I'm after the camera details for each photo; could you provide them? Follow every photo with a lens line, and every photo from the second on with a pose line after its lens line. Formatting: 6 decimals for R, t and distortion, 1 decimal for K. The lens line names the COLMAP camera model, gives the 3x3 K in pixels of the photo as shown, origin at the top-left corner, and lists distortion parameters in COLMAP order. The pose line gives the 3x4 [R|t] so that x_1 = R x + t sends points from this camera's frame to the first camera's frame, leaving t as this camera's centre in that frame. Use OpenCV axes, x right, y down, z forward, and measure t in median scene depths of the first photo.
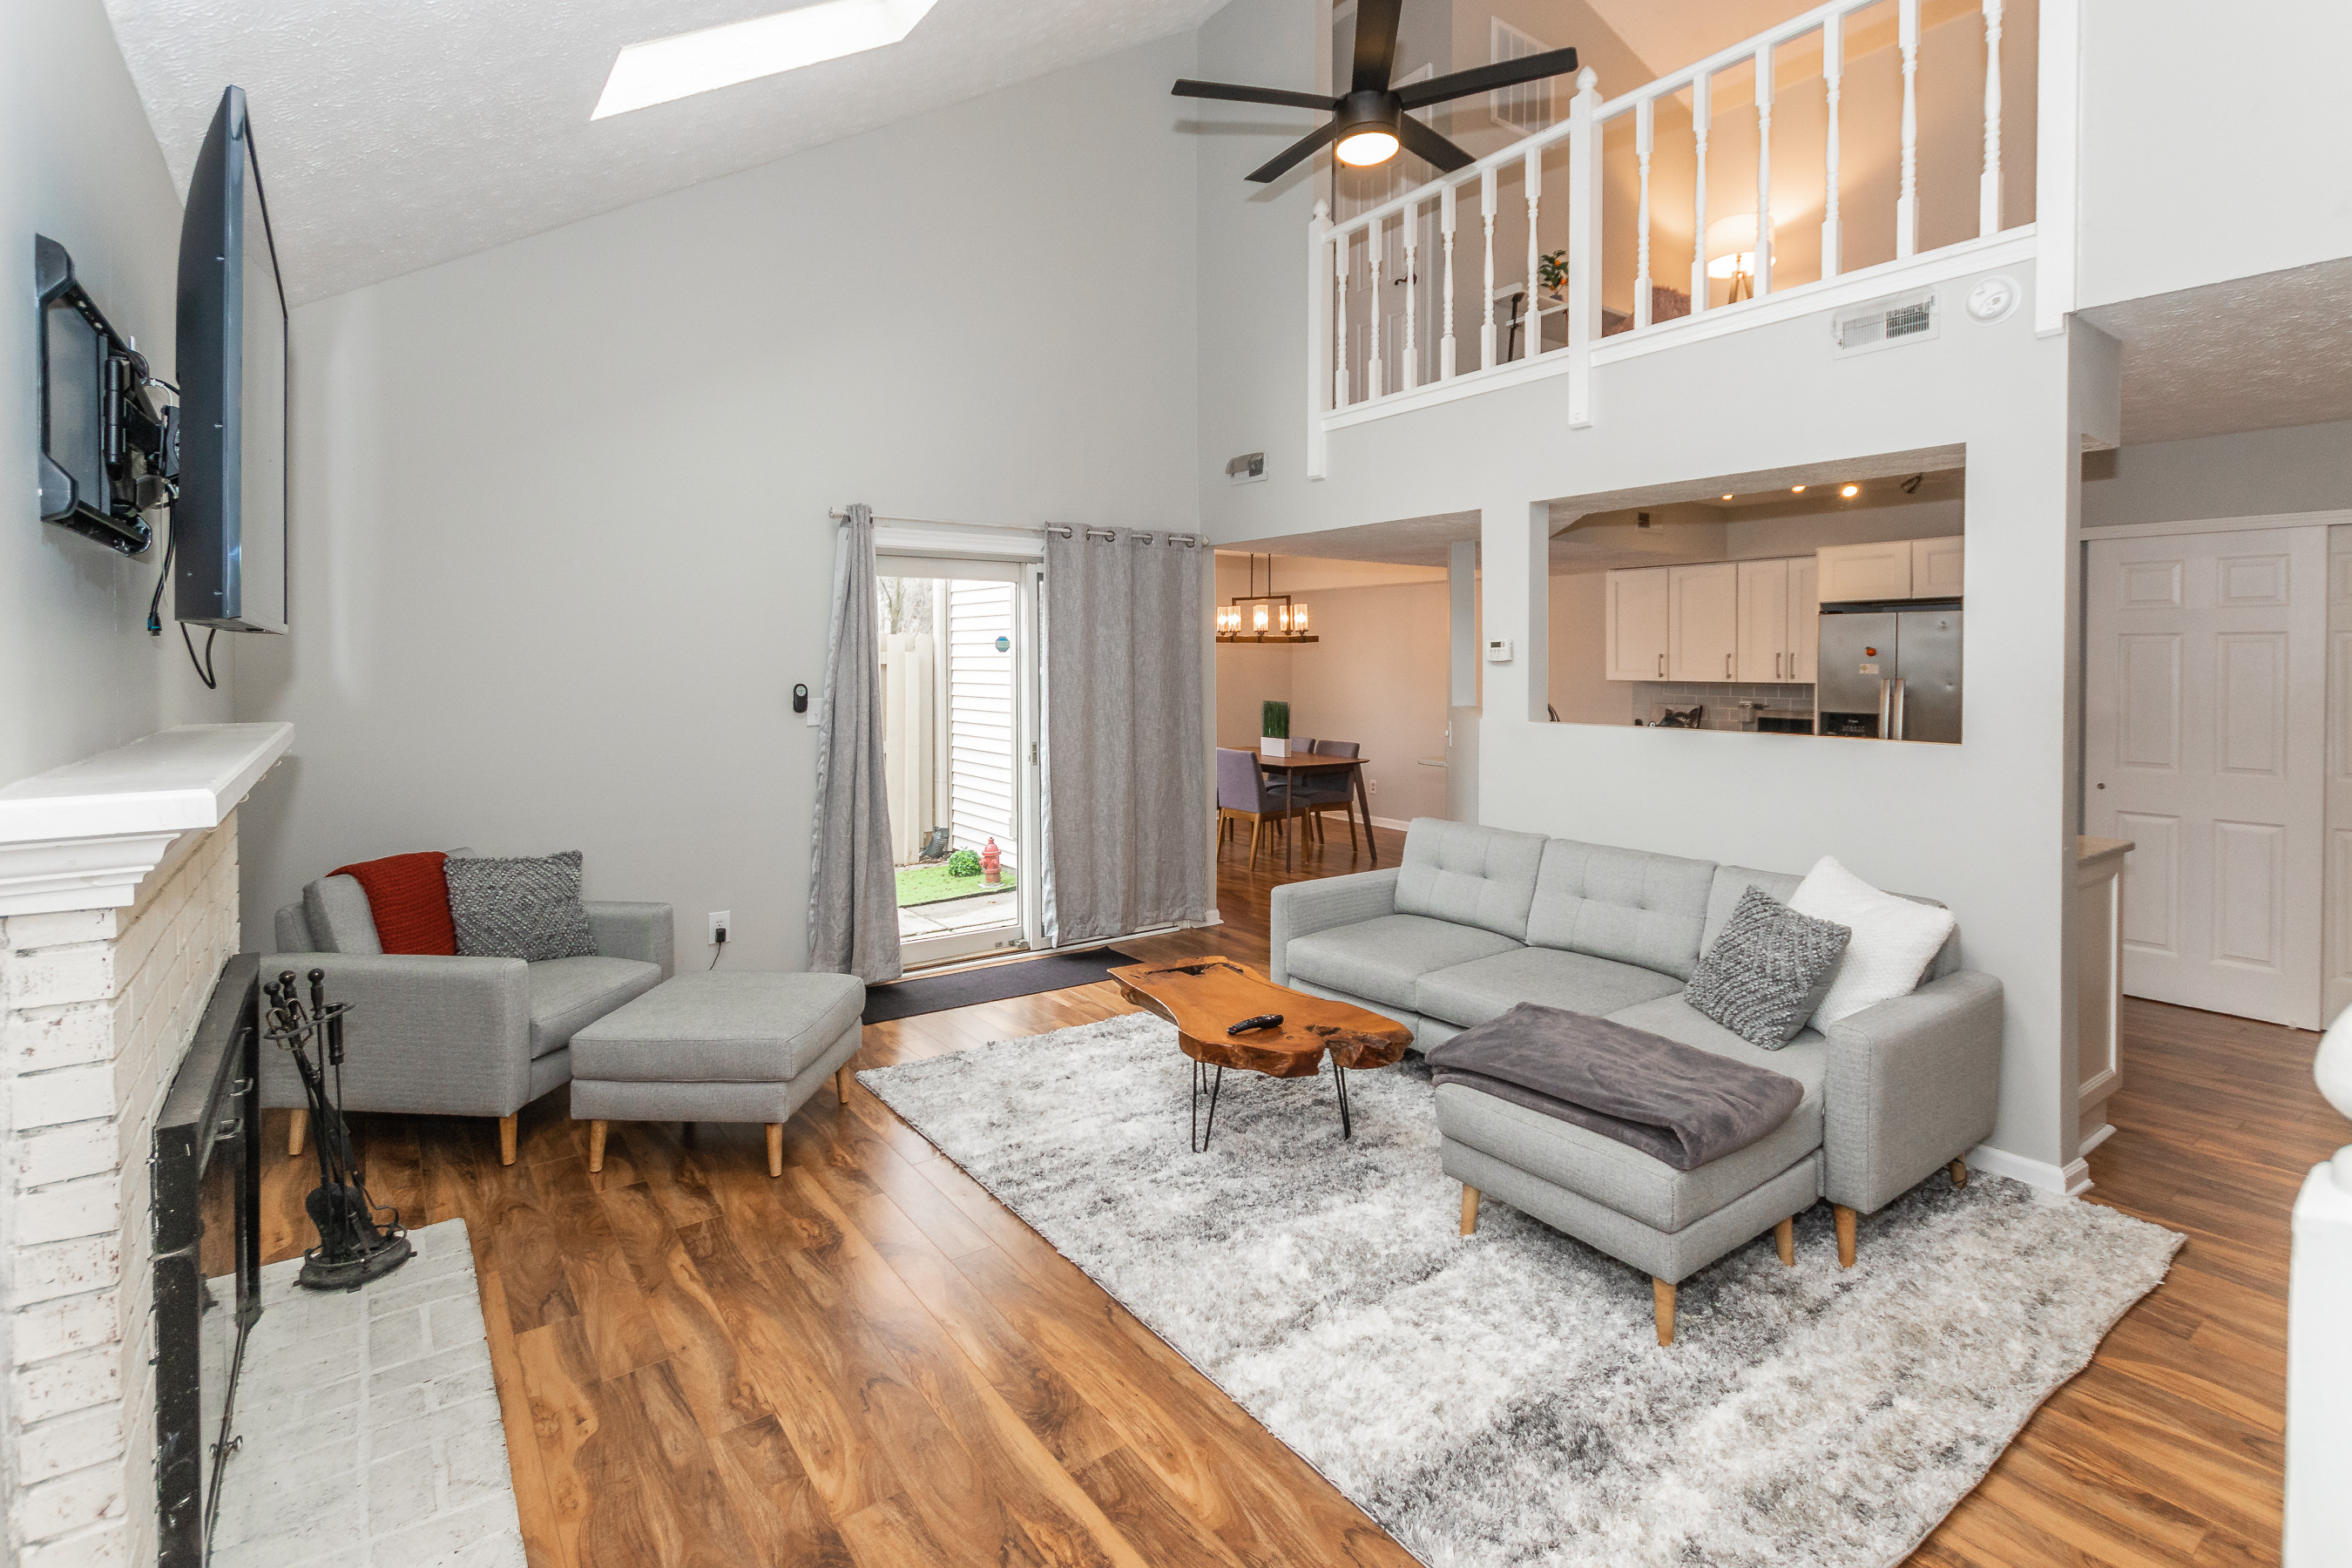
lens RADIAL K [[1121.8, 0, 1155.0], [0, 1121.8, 680.0], [0, 0, 1]] dist [0.011279, -0.000828]
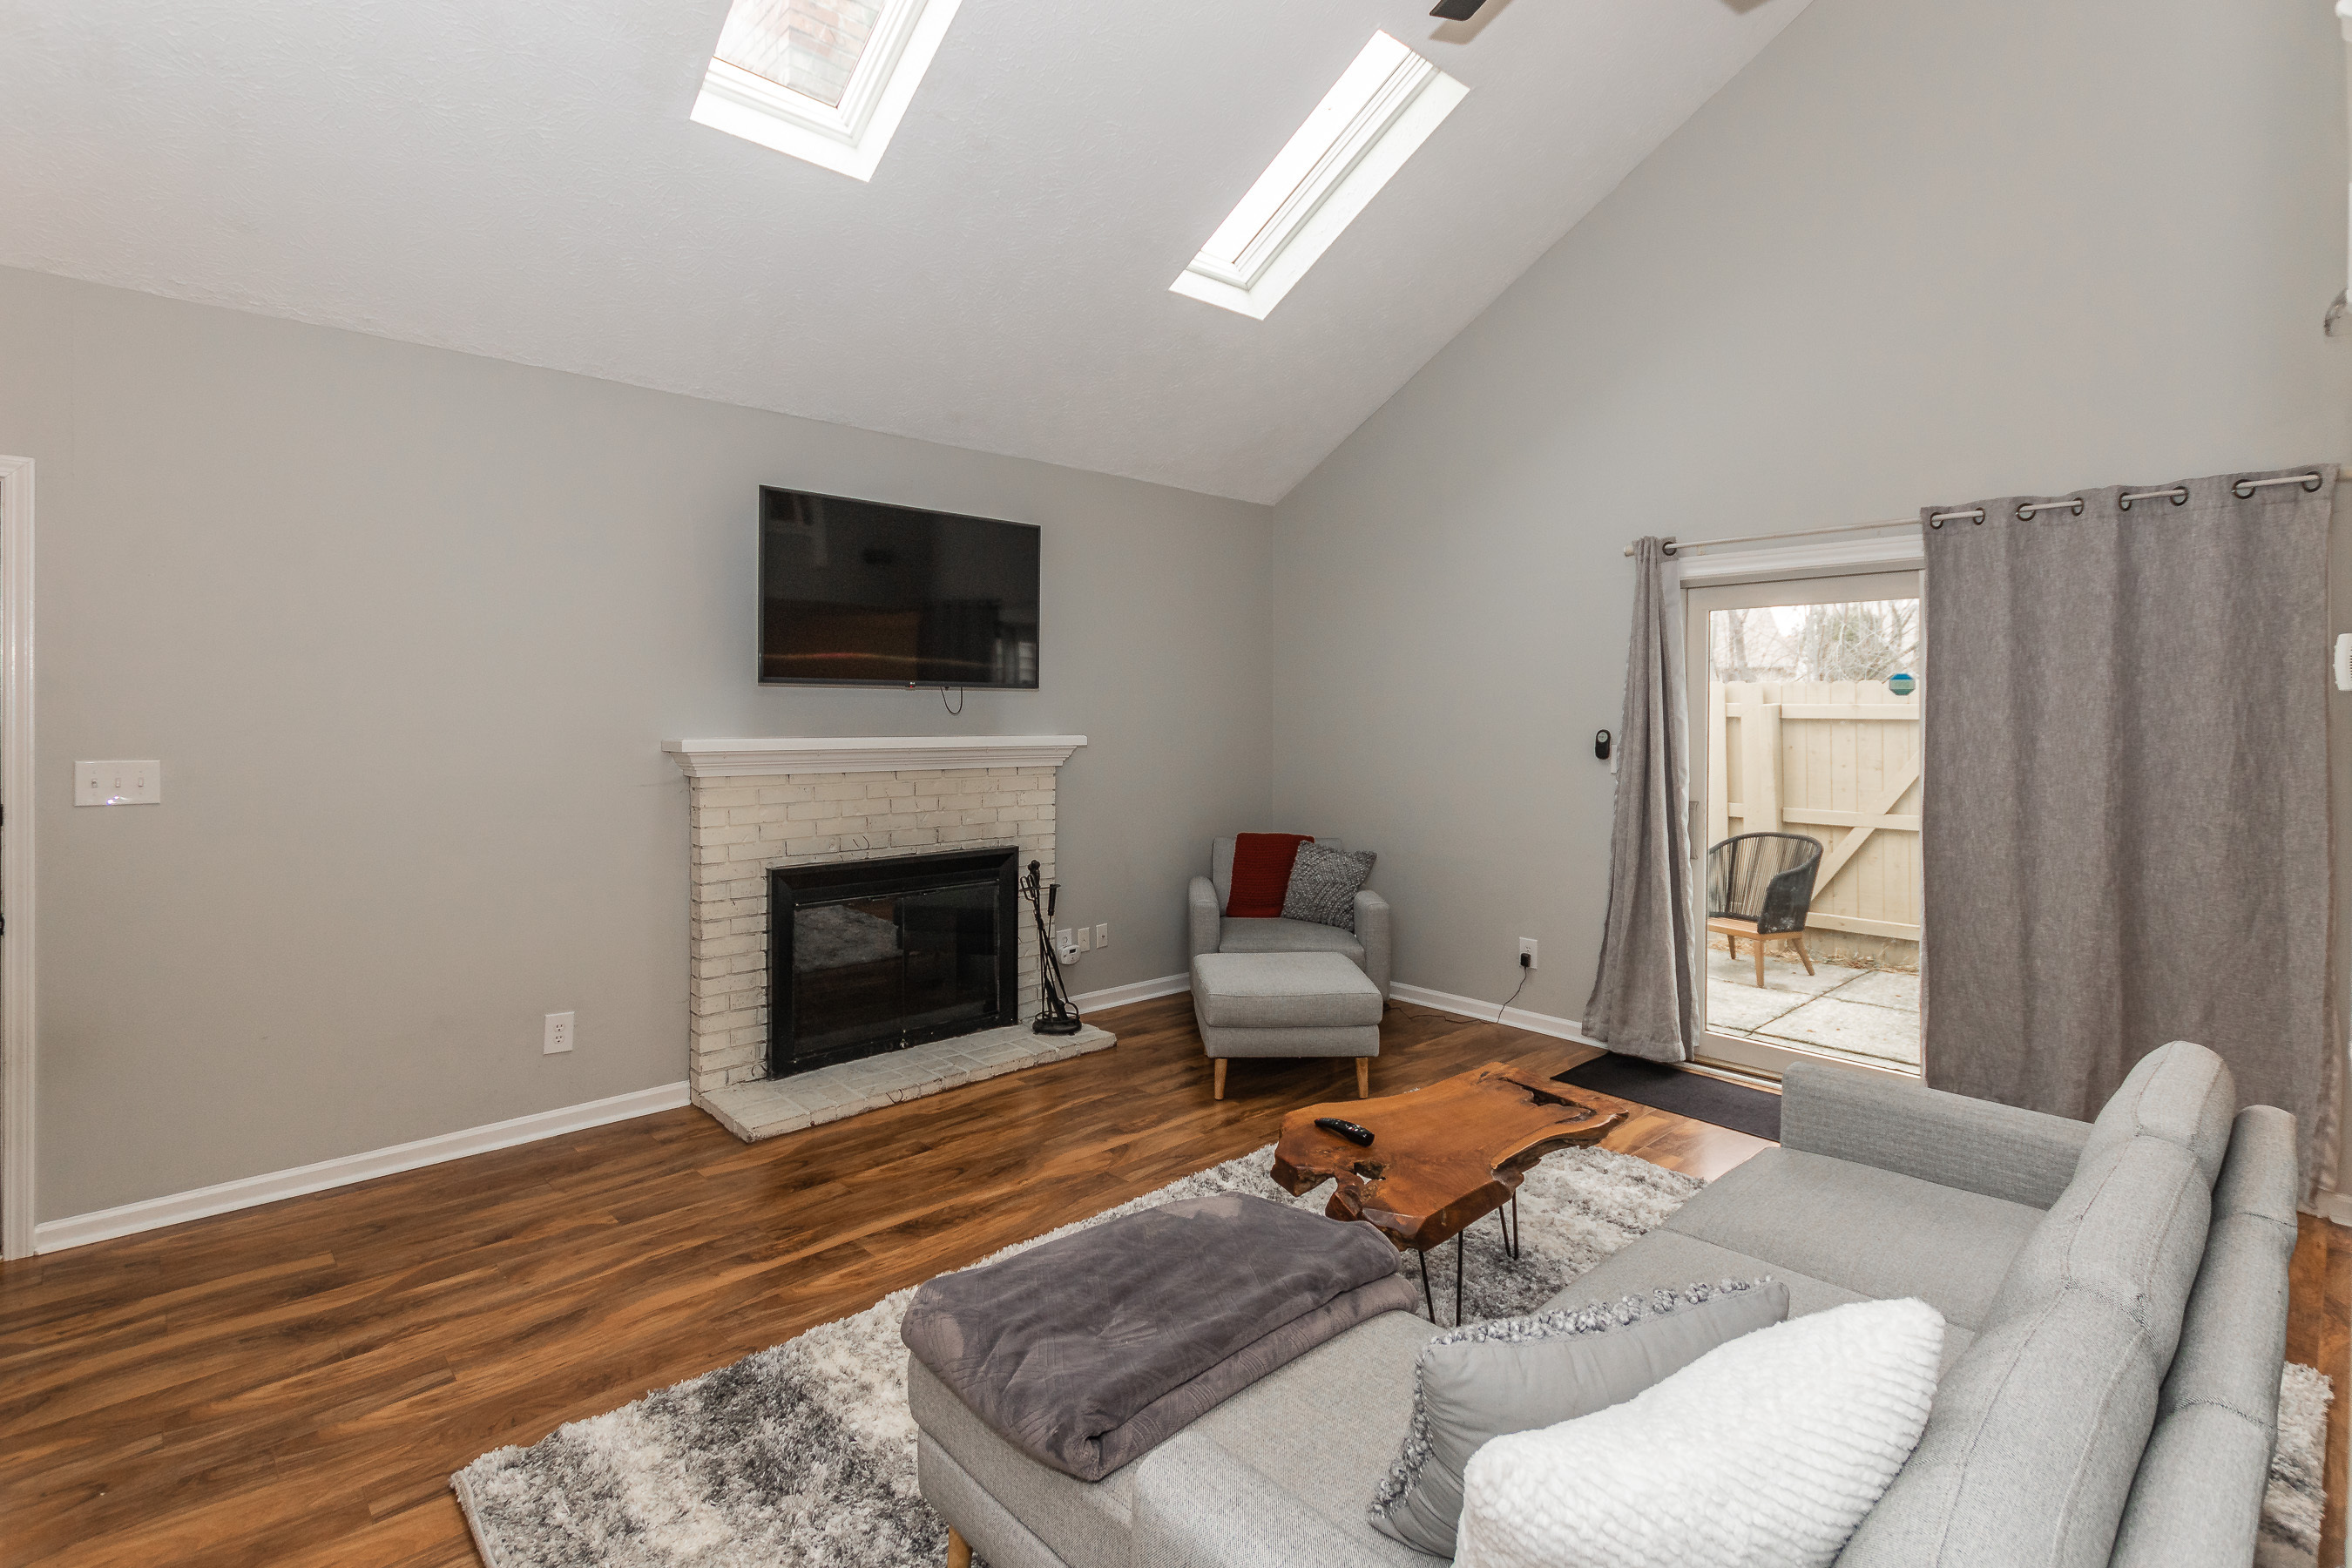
lens RADIAL K [[1121.8, 0, 1208.4], [0, 1121.8, 721.2], [0, 0, 1]] dist [0.011279, -0.000828]
pose [[0.129768, 0.011159, -0.991482, 0.694825], [-0.026961, 0.999607, 0.007721, -0.002501], [0.991178, 0.025730, 0.130018, 0.600754]]
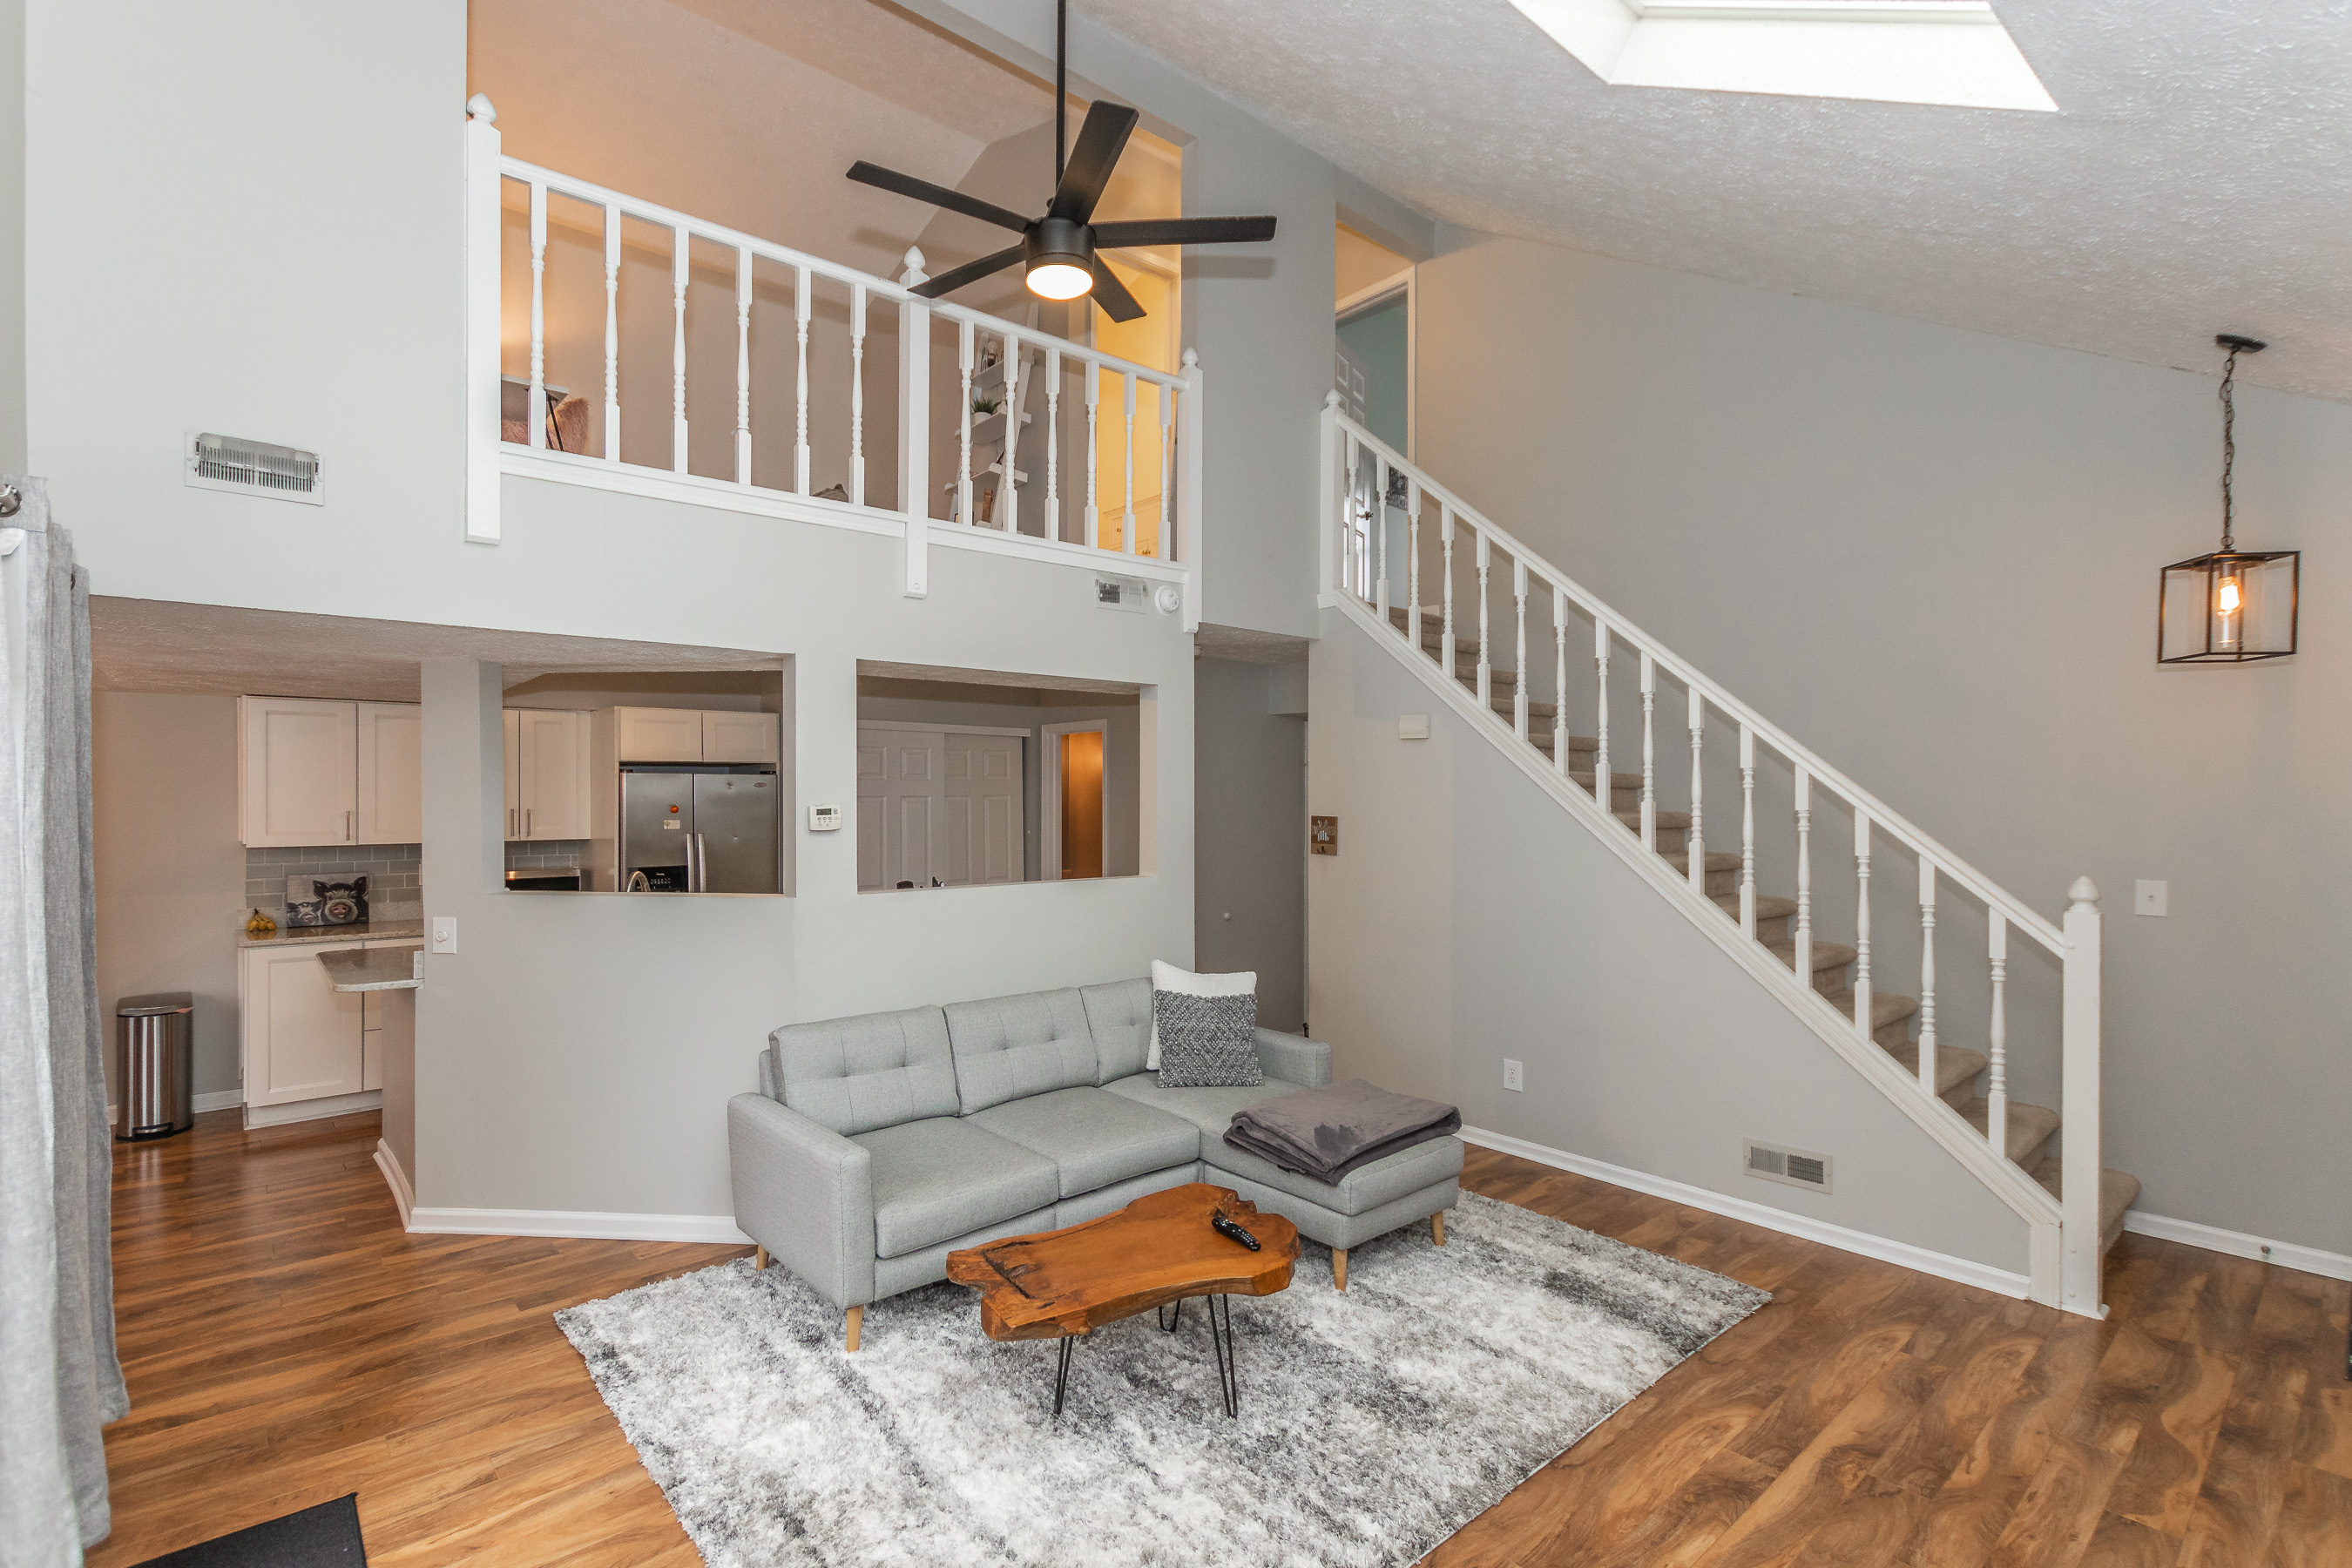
lens RADIAL K [[1121.8, 0, 1140.0], [0, 1121.8, 777.1], [0, 0, 1]] dist [0.011279, -0.000828]
pose [[-0.080861, 0.014742, 0.996616, -0.634767], [0.018082, 0.999748, -0.013321, -0.045076], [-0.996561, 0.016943, -0.081107, 0.874428]]
